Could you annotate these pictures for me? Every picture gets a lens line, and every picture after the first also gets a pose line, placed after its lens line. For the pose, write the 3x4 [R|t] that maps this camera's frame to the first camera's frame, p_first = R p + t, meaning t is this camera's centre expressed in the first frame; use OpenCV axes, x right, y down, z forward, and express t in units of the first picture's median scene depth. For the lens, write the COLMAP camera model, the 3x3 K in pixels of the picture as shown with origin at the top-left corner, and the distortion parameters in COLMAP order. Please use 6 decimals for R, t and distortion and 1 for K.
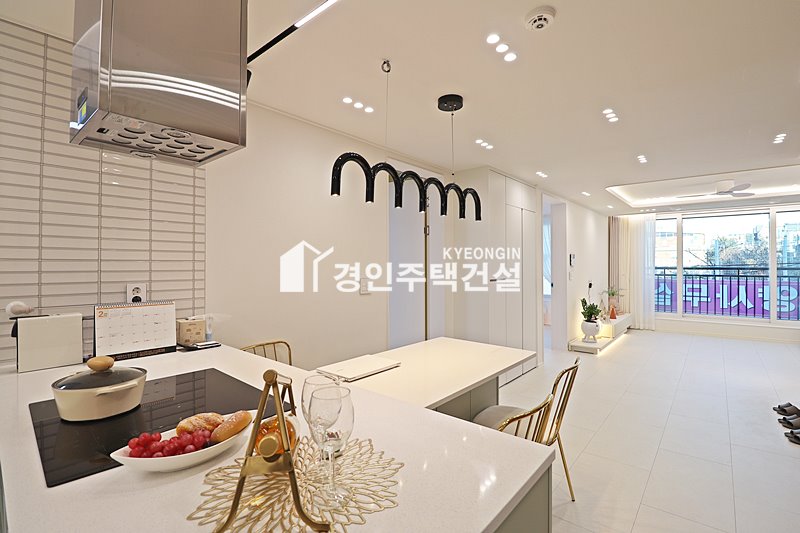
lens RADIAL K [[370.2, 0, 400.0], [0, 370.2, 259.3], [0, 0, 1]] dist [0.002006, -0.013749]
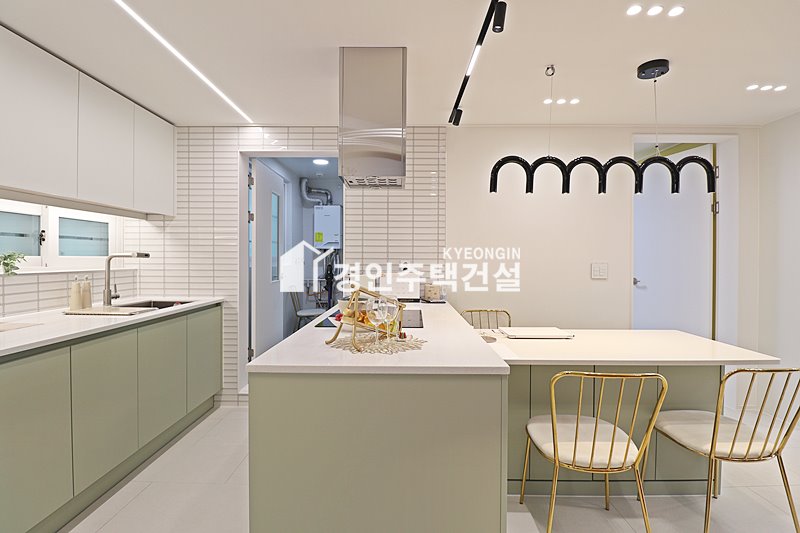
lens RADIAL K [[374.1, 0, 400.1], [0, 374.1, 260.9], [0, 0, 1]] dist [0.001823, -0.014241]
pose [[0.641933, 0.009444, -0.766703, 0.160905], [0.006197, 0.999828, 0.017505, 0.011501], [0.766736, -0.015988, 0.641764, -0.028321]]
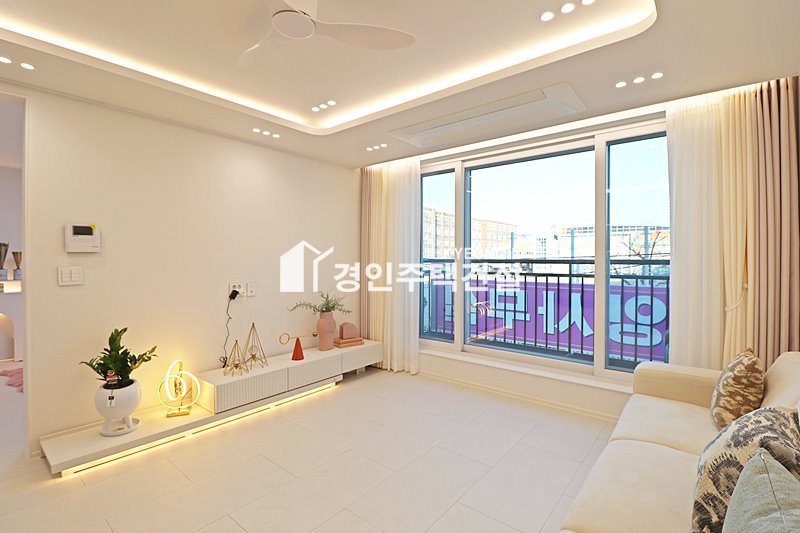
lens RADIAL K [[374.1, 0, 400.1], [0, 374.1, 260.9], [0, 0, 1]] dist [0.001823, -0.014241]
pose [[0.999836, 0.003512, 0.017777, 0.750547], [-0.003858, 0.999802, 0.019504, 0.016532], [-0.017705, -0.019569, 0.999652, 0.517183]]
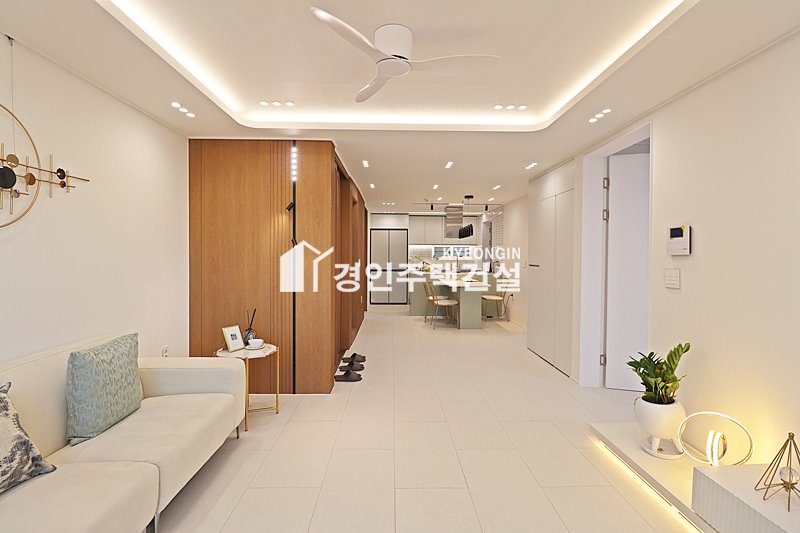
lens RADIAL K [[368.3, 0, 399.3], [0, 368.3, 260.3], [0, 0, 1]] dist [0.000137, -0.013149]
pose [[-0.747581, 0.008927, -0.664110, 0.877607], [0.006451, 0.999960, 0.006179, 0.017239], [0.664139, 0.000335, -0.747609, 0.999959]]
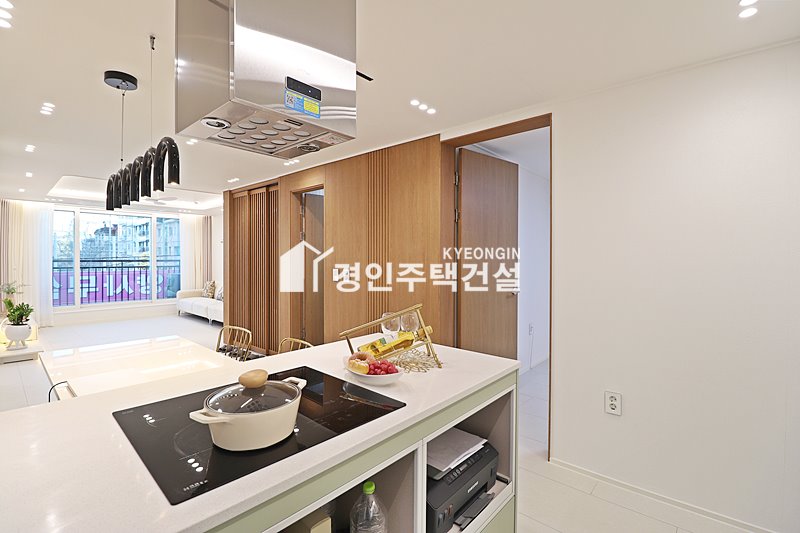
lens RADIAL K [[368.3, 0, 399.3], [0, 368.3, 260.3], [0, 0, 1]] dist [0.000137, -0.013149]
pose [[0.014081, -0.004973, 0.999888, -0.272254], [-0.018790, 0.999810, 0.005237, 0.000674], [-0.999724, -0.018861, 0.013985, 0.109352]]
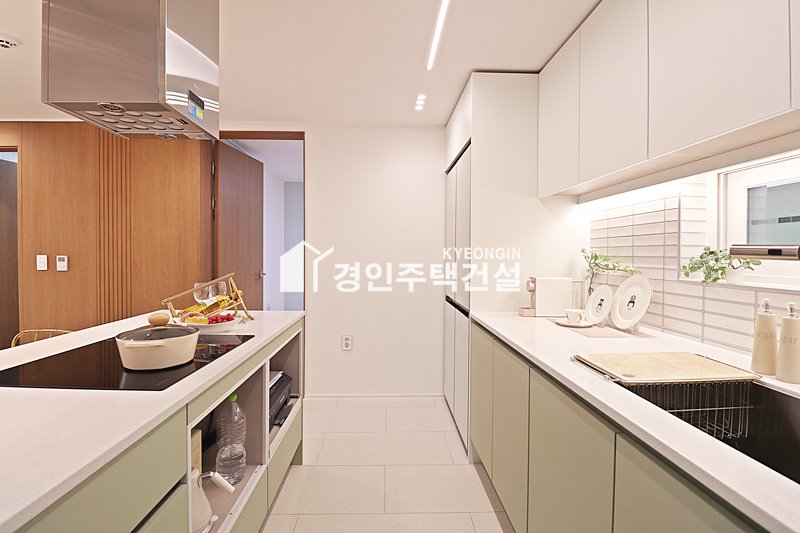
lens RADIAL K [[368.9, 0, 396.3], [0, 368.9, 260.2], [0, 0, 1]] dist [0.001394, -0.012870]
pose [[-0.674470, -0.015711, 0.738136, -0.340595], [-0.018403, 0.999821, 0.004465, 0.015717], [-0.738073, -0.010572, -0.674638, 0.200767]]
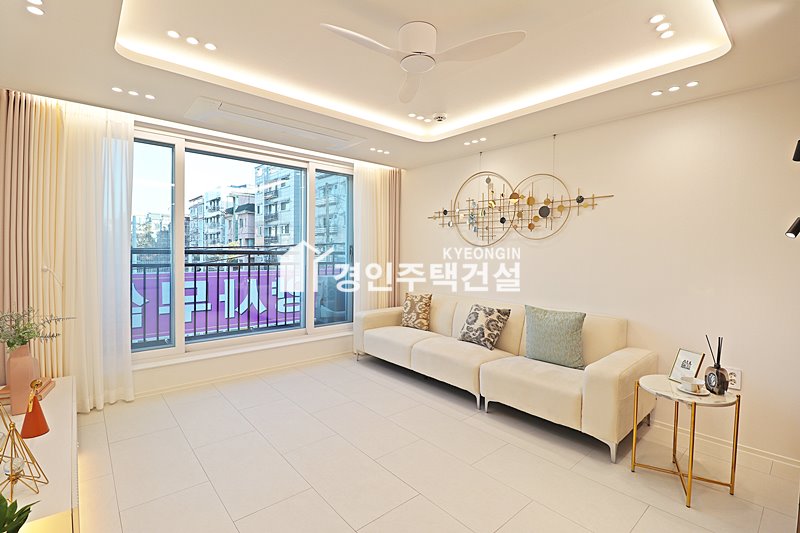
lens RADIAL K [[368.9, 0, 396.3], [0, 368.9, 260.2], [0, 0, 1]] dist [0.001394, -0.012870]
pose [[0.149830, -0.018984, 0.988530, 0.373563], [-0.028037, 0.999332, 0.023441, 0.018775], [-0.988314, -0.031228, 0.149197, 0.740862]]
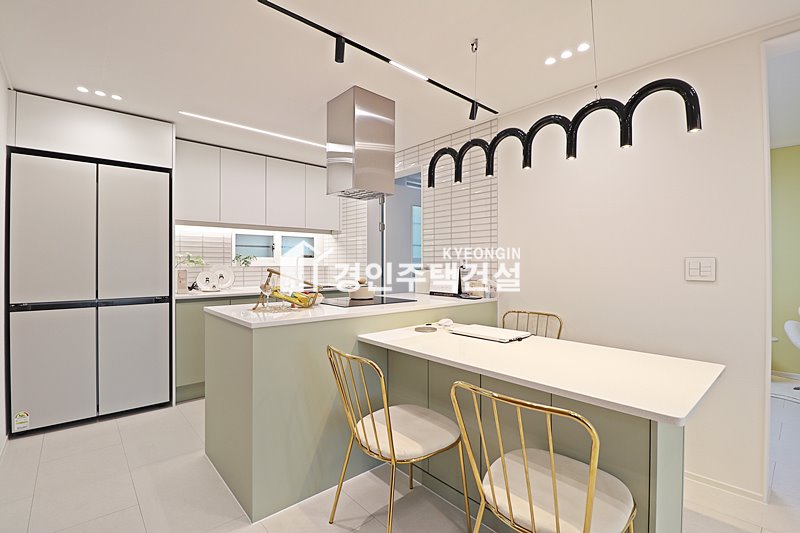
lens RADIAL K [[368.3, 0, 399.3], [0, 368.3, 260.3], [0, 0, 1]] dist [0.000137, -0.013149]
pose [[-0.137306, -0.007482, -0.990500, 0.296467], [0.014402, 0.999851, -0.009549, 0.026486], [0.990424, -0.015576, -0.137178, 0.269589]]
